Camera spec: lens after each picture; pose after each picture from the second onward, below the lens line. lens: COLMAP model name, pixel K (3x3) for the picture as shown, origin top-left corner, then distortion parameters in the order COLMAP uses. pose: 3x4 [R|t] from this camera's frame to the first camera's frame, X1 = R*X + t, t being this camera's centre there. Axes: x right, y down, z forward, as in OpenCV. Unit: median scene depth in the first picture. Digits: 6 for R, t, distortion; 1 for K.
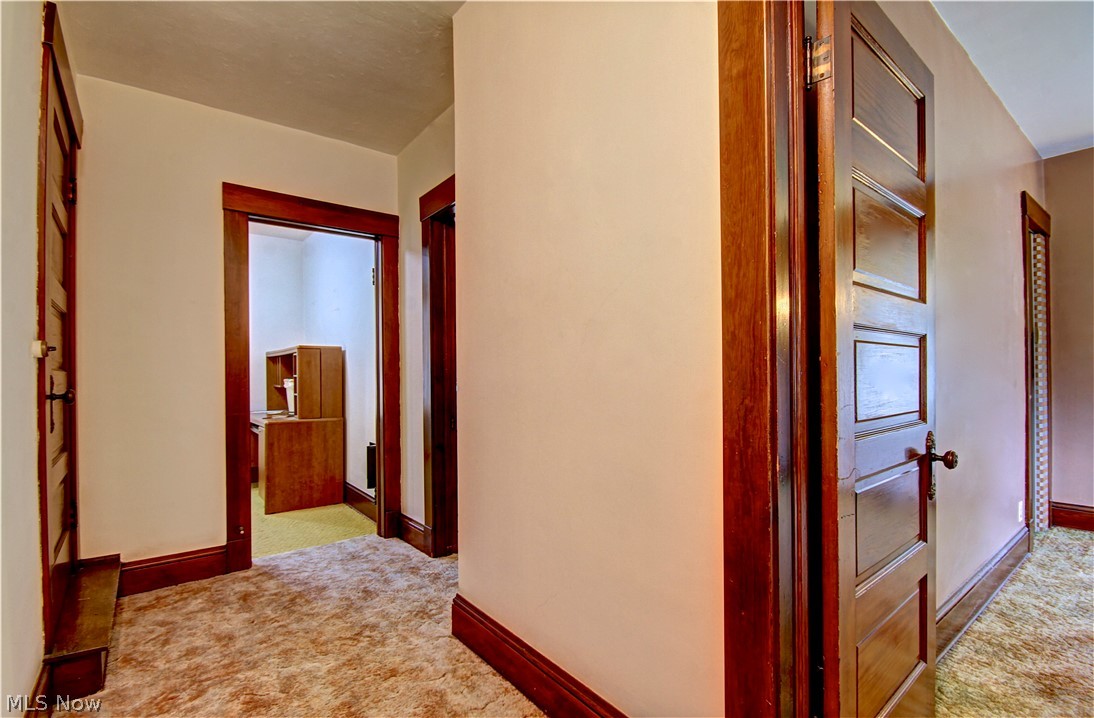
lens RADIAL K [[513.0, 0, 559.4], [0, 513.0, 377.4], [0, 0, 1]] dist [0.000058, -0.010375]
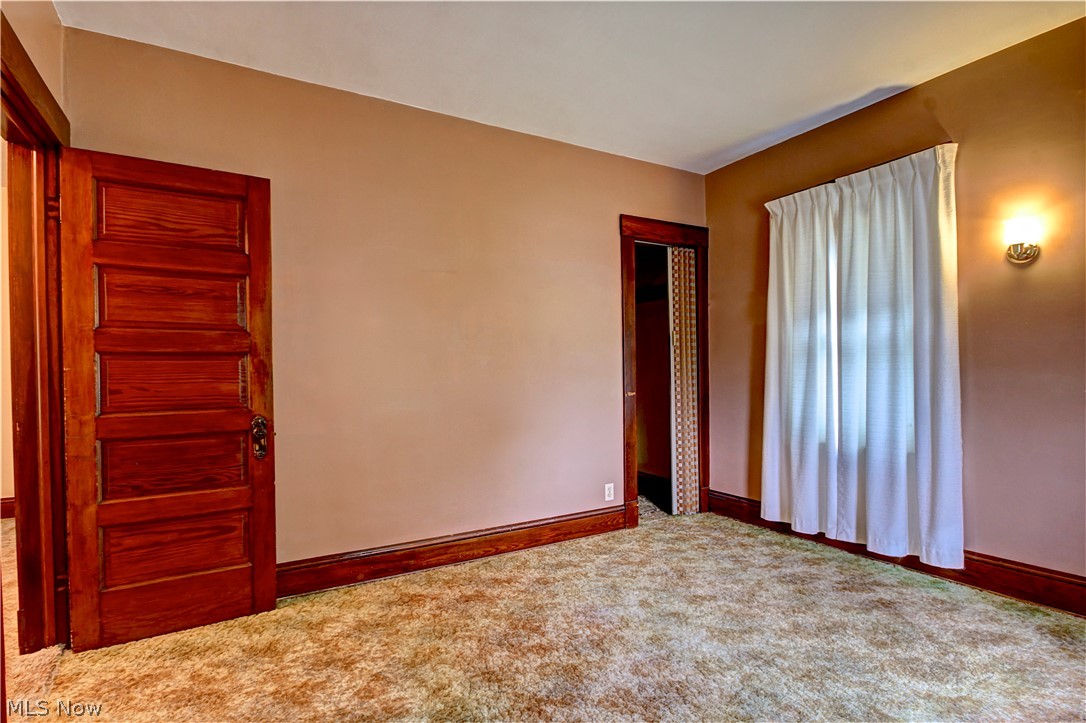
lens RADIAL K [[538.7, 0, 540.7], [0, 538.7, 379.5], [0, 0, 1]] dist [-0.017904, -0.000471]
pose [[0.987995, -0.000985, -0.154484, 1.059168], [0.002503, 0.999950, 0.009632, -0.006497], [0.154467, -0.009903, 0.987948, -0.266901]]
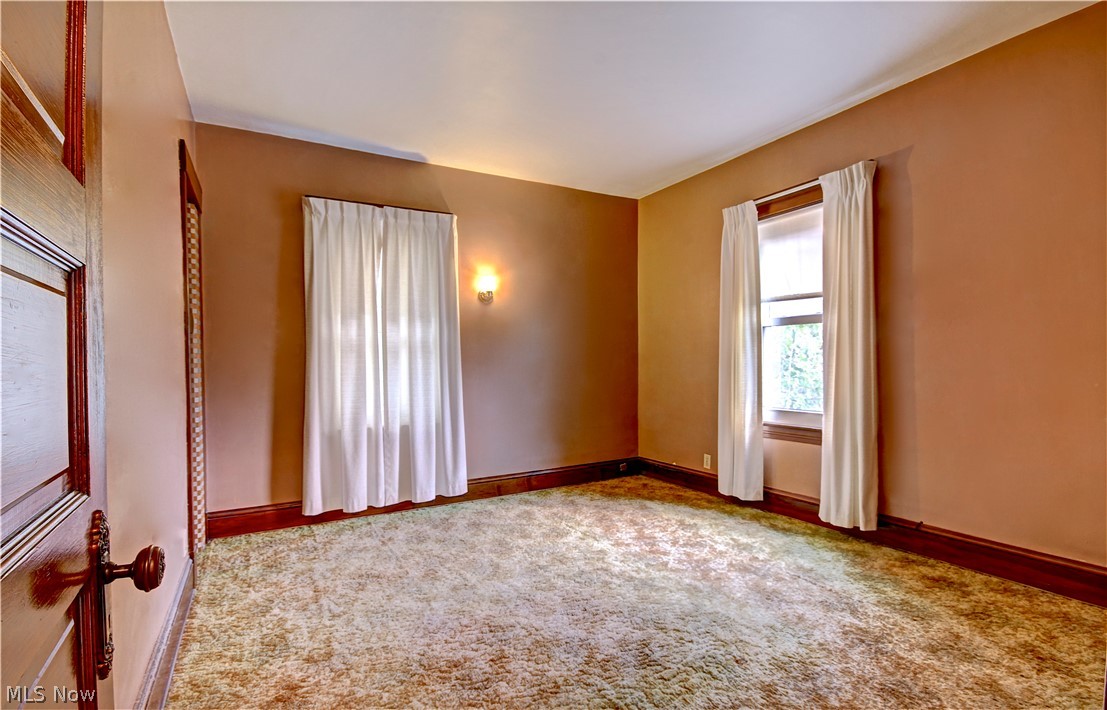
lens RADIAL K [[521.2, 0, 555.6], [0, 521.2, 367.2], [0, 0, 1]] dist [0.030066, -0.026099]
pose [[0.160357, -0.003690, 0.987052, 0.216421], [0.016428, 0.999864, 0.001069, -0.001205], [-0.986922, 0.016044, 0.160396, 0.331538]]
